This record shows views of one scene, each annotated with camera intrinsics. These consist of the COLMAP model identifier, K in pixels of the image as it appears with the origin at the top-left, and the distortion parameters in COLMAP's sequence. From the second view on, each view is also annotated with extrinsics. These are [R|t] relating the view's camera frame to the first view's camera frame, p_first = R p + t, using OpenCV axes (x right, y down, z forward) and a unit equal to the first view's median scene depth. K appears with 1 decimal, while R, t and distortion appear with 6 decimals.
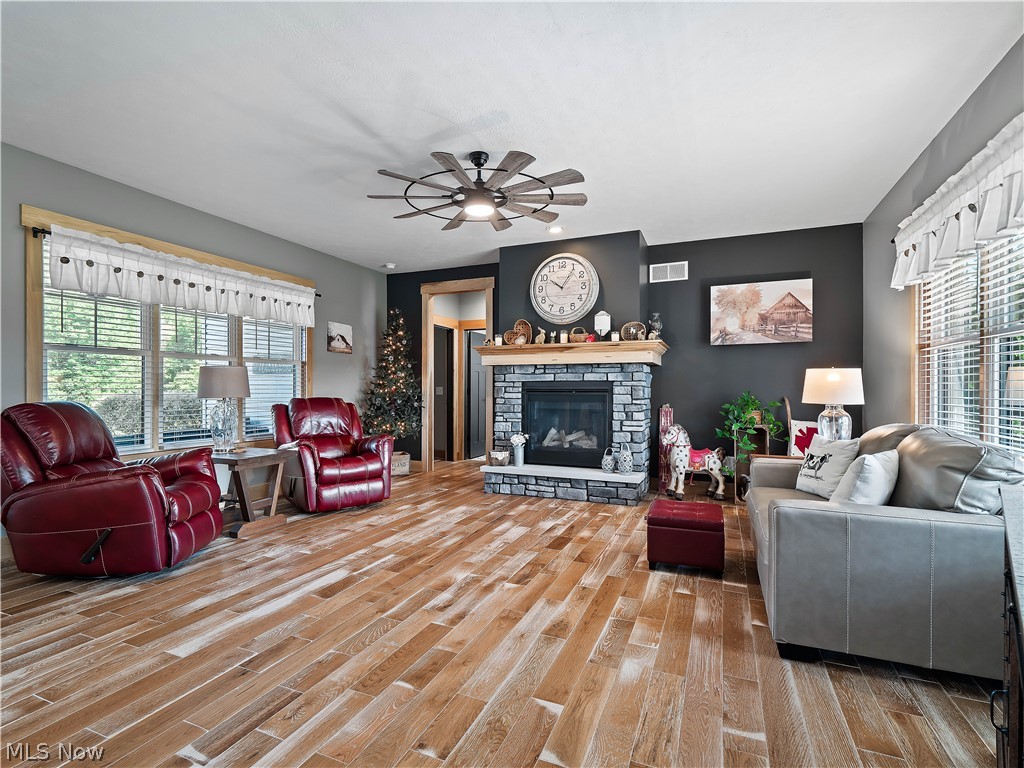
lens RADIAL K [[495.5, 0, 508.1], [0, 495.5, 387.7], [0, 0, 1]] dist [0.002626, -0.000616]
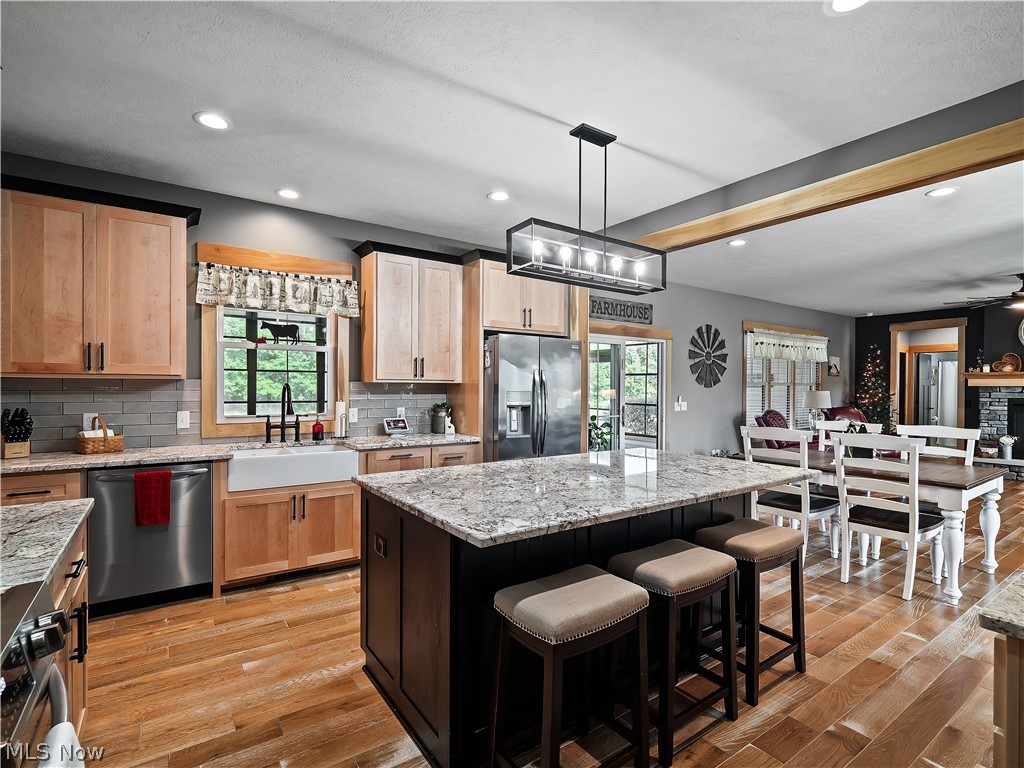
lens RADIAL K [[495.5, 0, 508.1], [0, 495.5, 387.7], [0, 0, 1]] dist [0.002626, -0.000616]
pose [[0.849035, 0.006310, -0.528300, -0.484881], [-0.003064, 0.999971, 0.007019, -0.053718], [0.528328, -0.004341, 0.849029, -1.027774]]
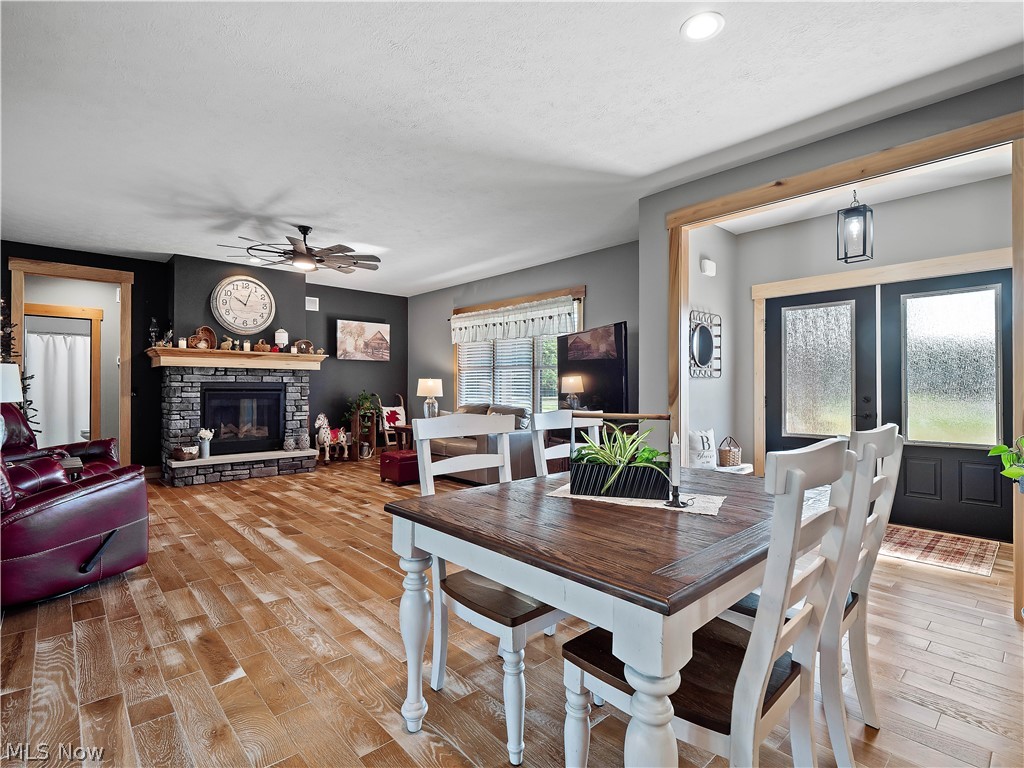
lens RADIAL K [[495.5, 0, 508.1], [0, 495.5, 387.7], [0, 0, 1]] dist [0.002626, -0.000616]
pose [[0.410960, -0.001562, 0.911652, -0.805571], [-0.005924, 0.999973, 0.004384, -0.010012], [-0.911634, -0.007202, 0.410939, -0.087162]]
